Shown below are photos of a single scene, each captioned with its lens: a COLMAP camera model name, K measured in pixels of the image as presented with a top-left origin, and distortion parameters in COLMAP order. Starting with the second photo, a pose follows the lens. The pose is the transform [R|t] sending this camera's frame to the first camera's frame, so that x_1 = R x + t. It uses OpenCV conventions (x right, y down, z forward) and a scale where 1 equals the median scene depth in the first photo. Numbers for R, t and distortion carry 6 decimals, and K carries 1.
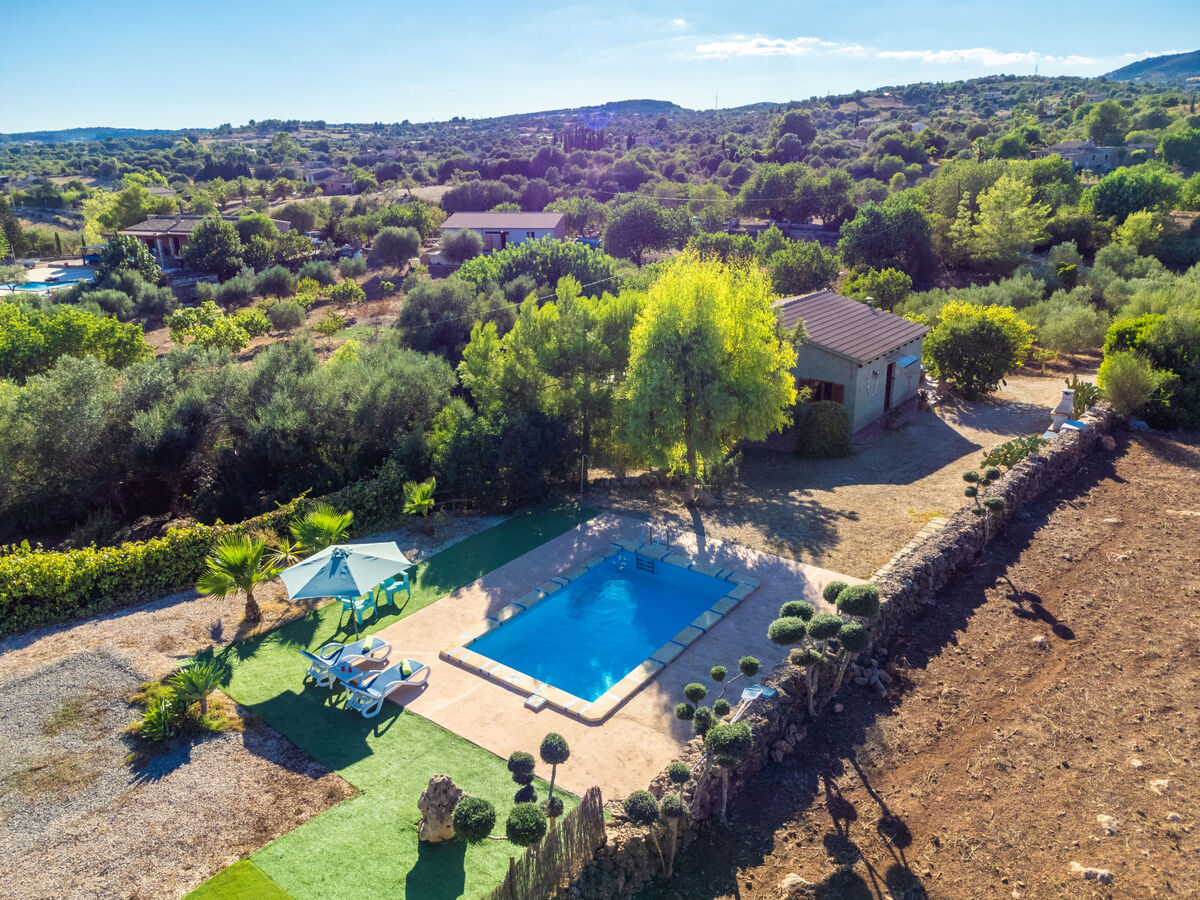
lens RADIAL K [[847.1, 0, 562.7], [0, 847.1, 450.0], [0, 0, 1]] dist [0.006460, 0.001112]
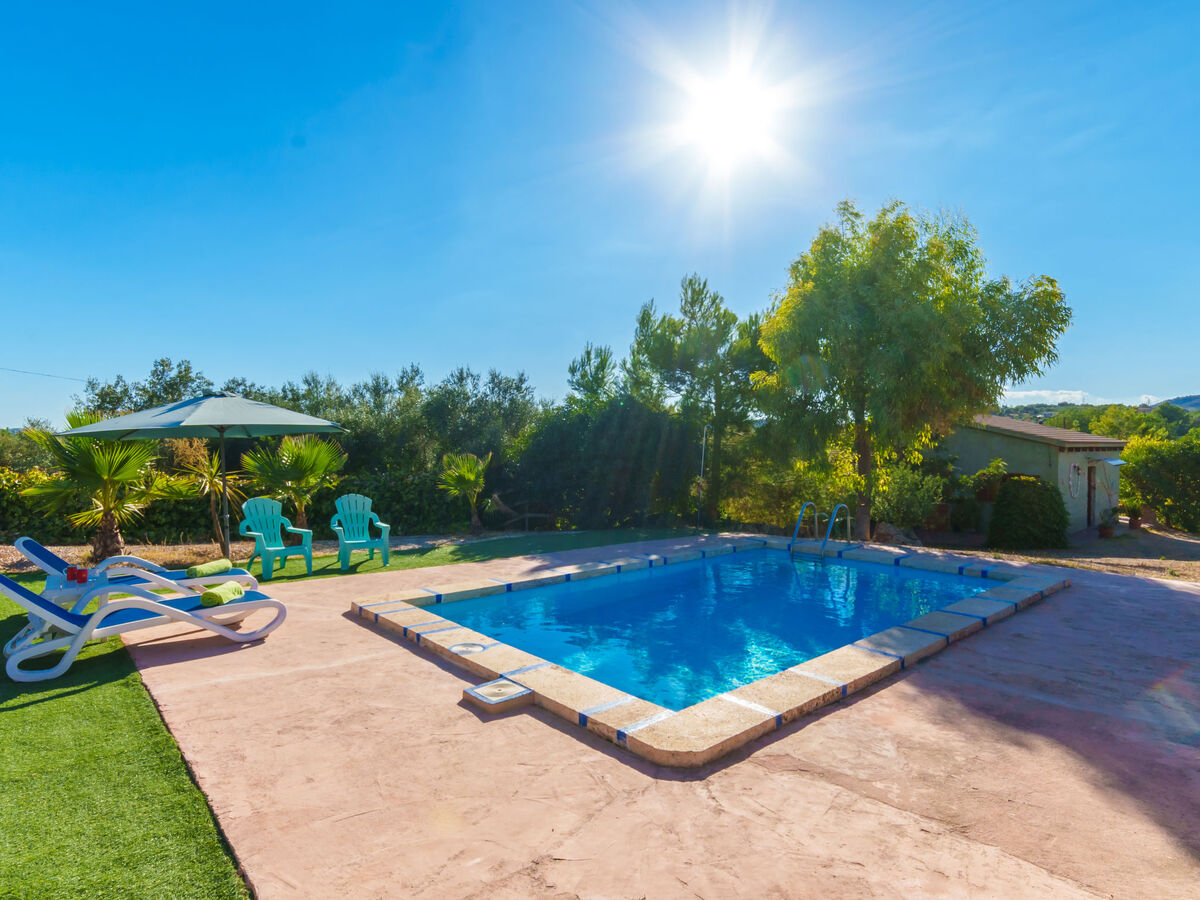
lens RADIAL K [[636.9, 0, 600.0], [0, 636.9, 450.0], [0, 0, 1]] dist [-0.005199, 0.000163]
pose [[0.983046, 0.030176, -0.180858, 0.039773], [-0.085584, 0.947841, -0.307038, 0.247462], [0.162159, 0.317311, 0.934354, 0.666811]]
